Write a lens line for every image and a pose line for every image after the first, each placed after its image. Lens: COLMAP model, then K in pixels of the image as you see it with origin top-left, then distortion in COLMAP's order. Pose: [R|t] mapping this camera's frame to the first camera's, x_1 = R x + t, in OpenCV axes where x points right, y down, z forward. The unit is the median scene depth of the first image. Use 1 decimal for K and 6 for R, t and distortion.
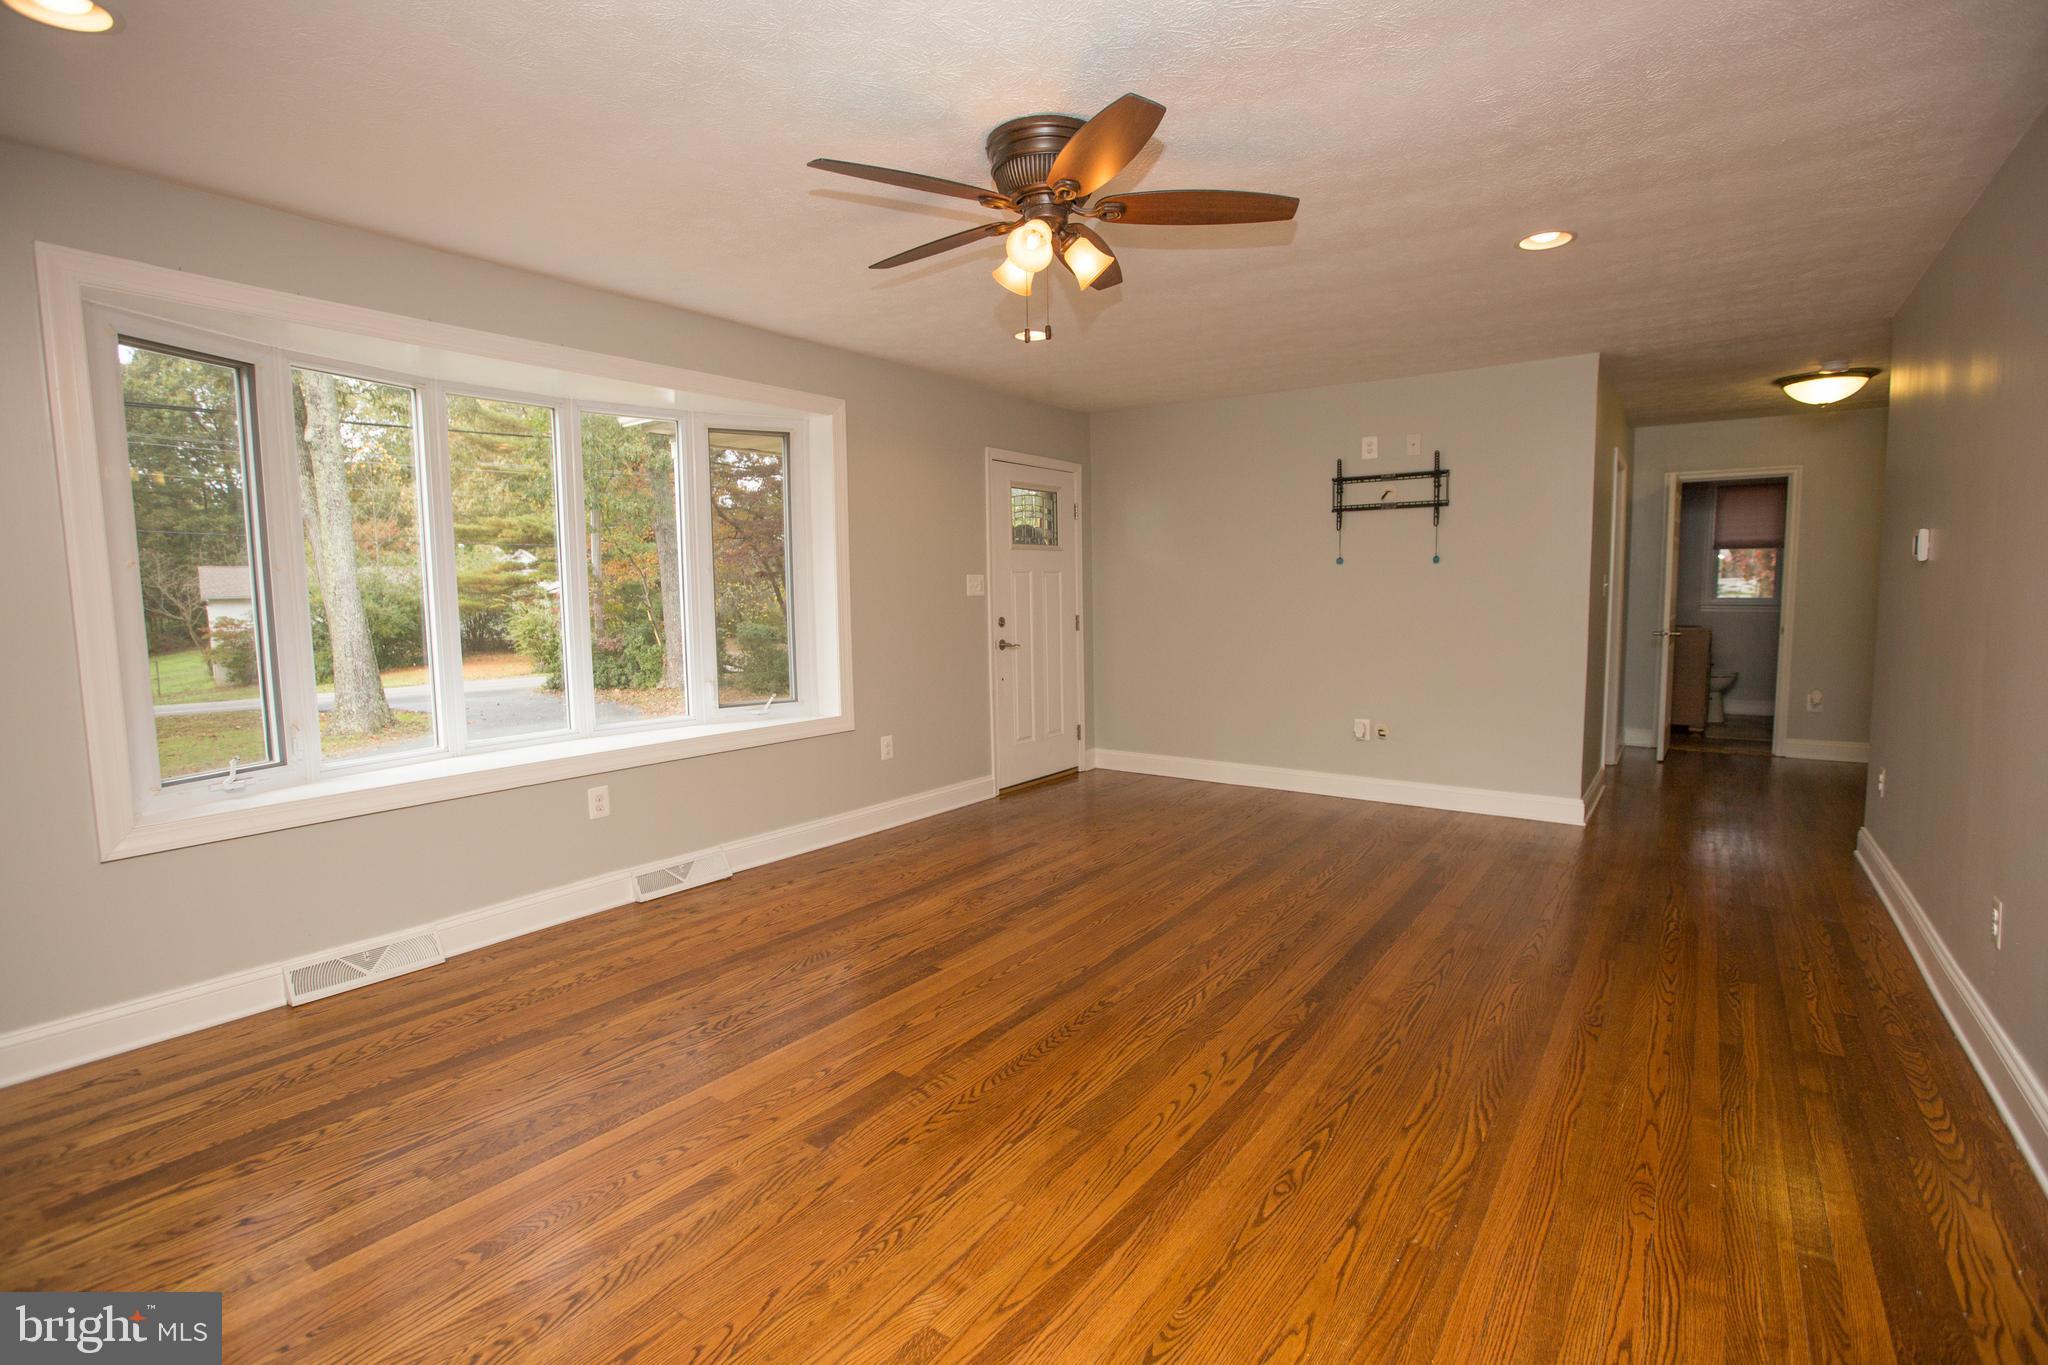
lens RADIAL K [[963.3, 0, 1016.0], [0, 963.3, 681.3], [0, 0, 1]] dist [-0.061727, 0.024440]
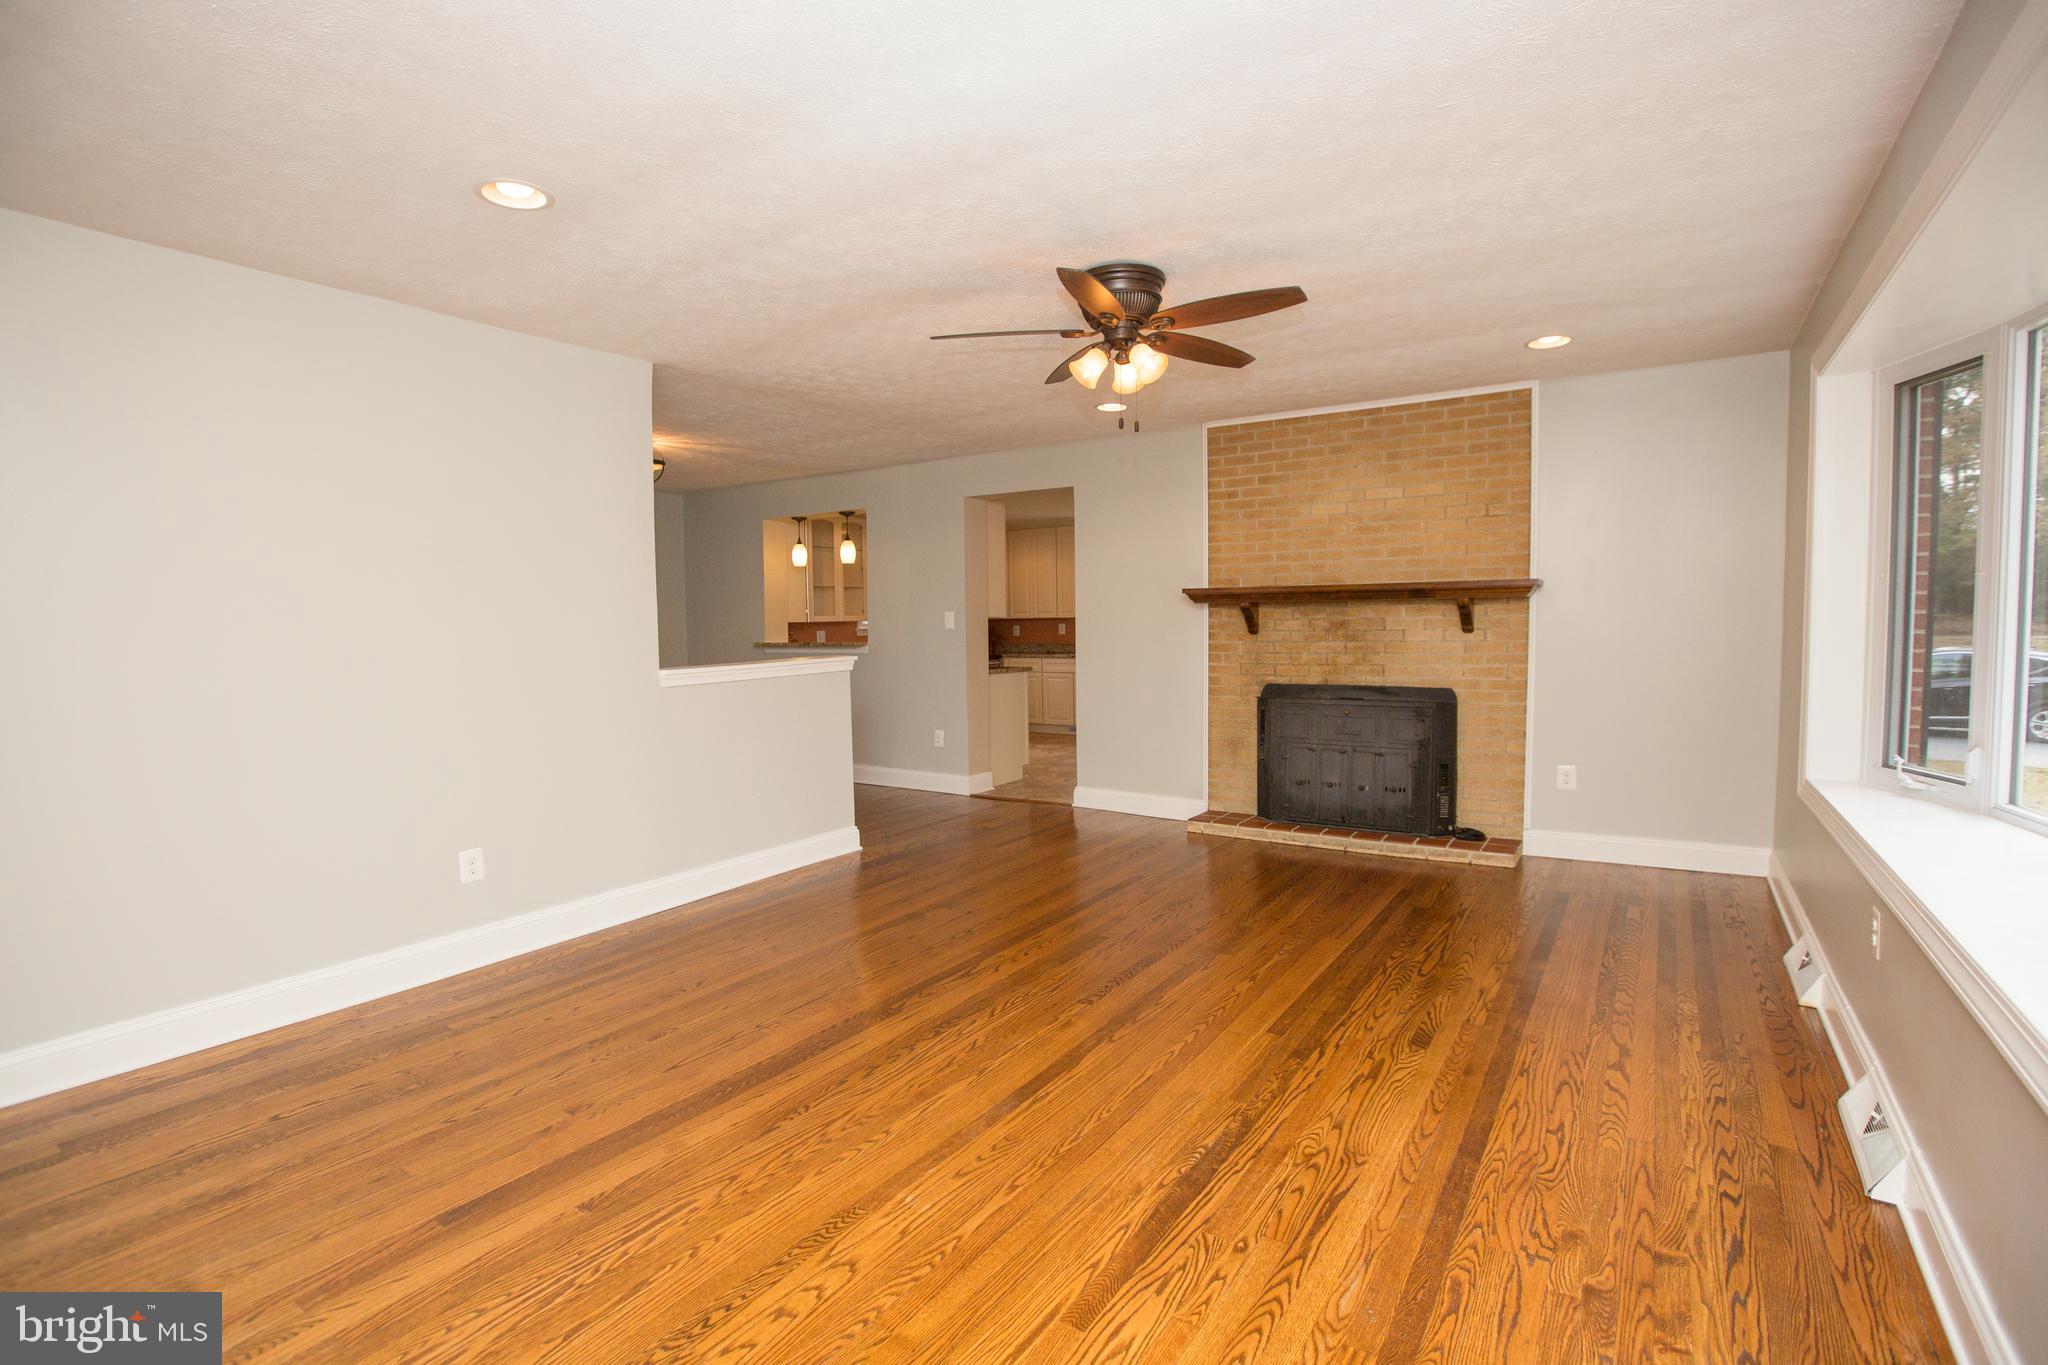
lens RADIAL K [[963.3, 0, 1016.0], [0, 963.3, 681.3], [0, 0, 1]] dist [-0.061727, 0.024440]
pose [[-0.999085, 0.029377, -0.031069, 0.153044], [0.024169, 0.987398, 0.156401, -0.150632], [0.035272, 0.155507, -0.987205, 1.563437]]
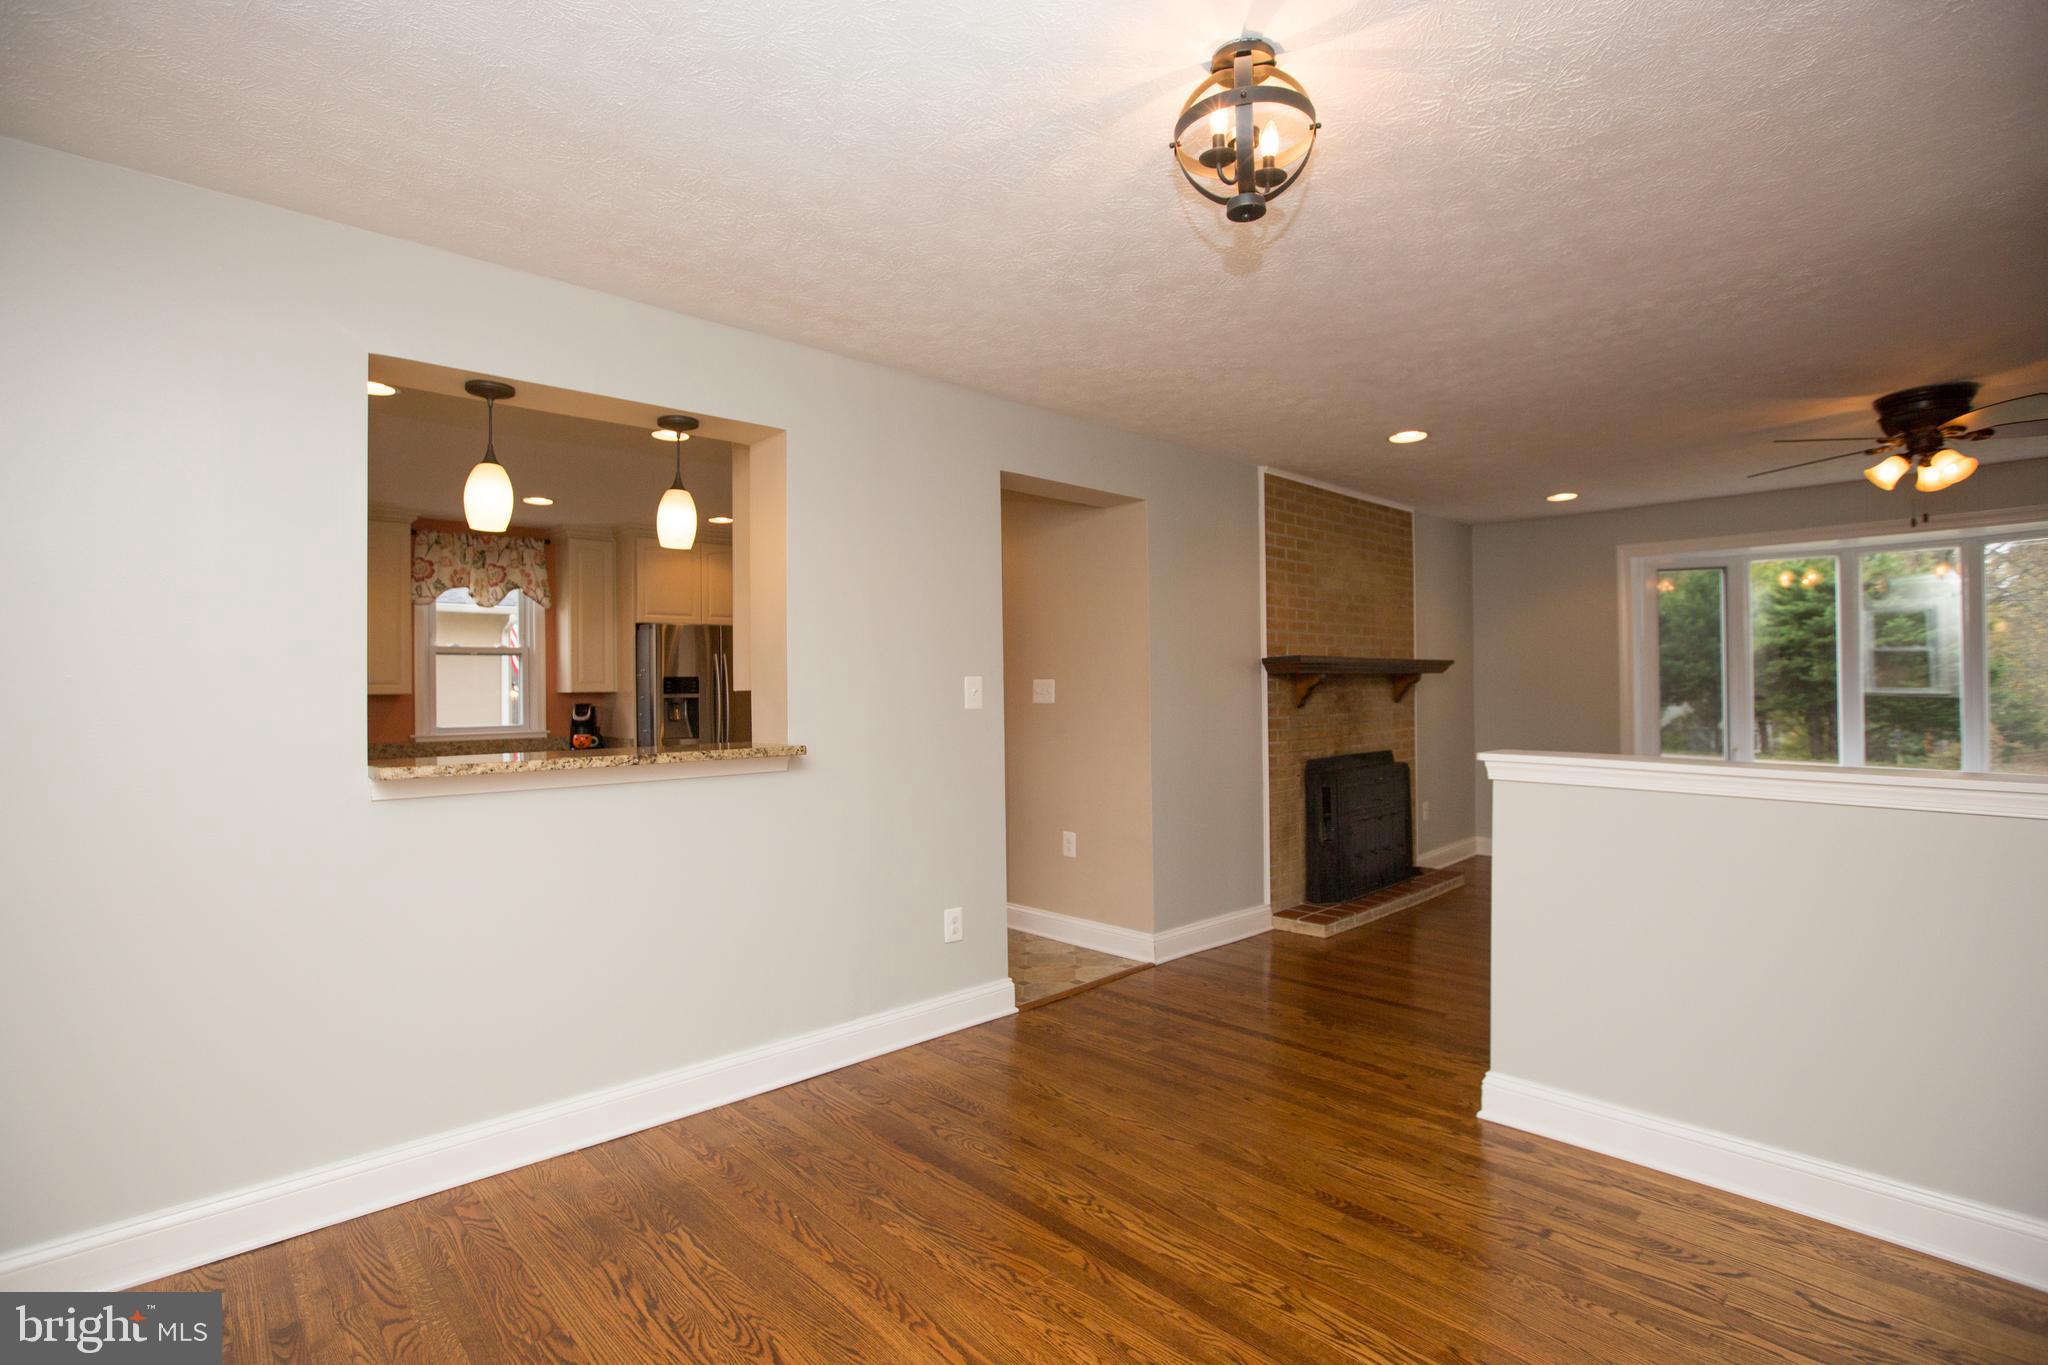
lens RADIAL K [[963.3, 0, 1016.0], [0, 963.3, 681.3], [0, 0, 1]] dist [-0.061727, 0.024440]
pose [[-0.187738, 0.010563, -0.982162, 1.180352], [-0.079435, 0.996503, 0.025901, -0.019239], [0.979002, 0.082881, -0.186242, -0.081955]]
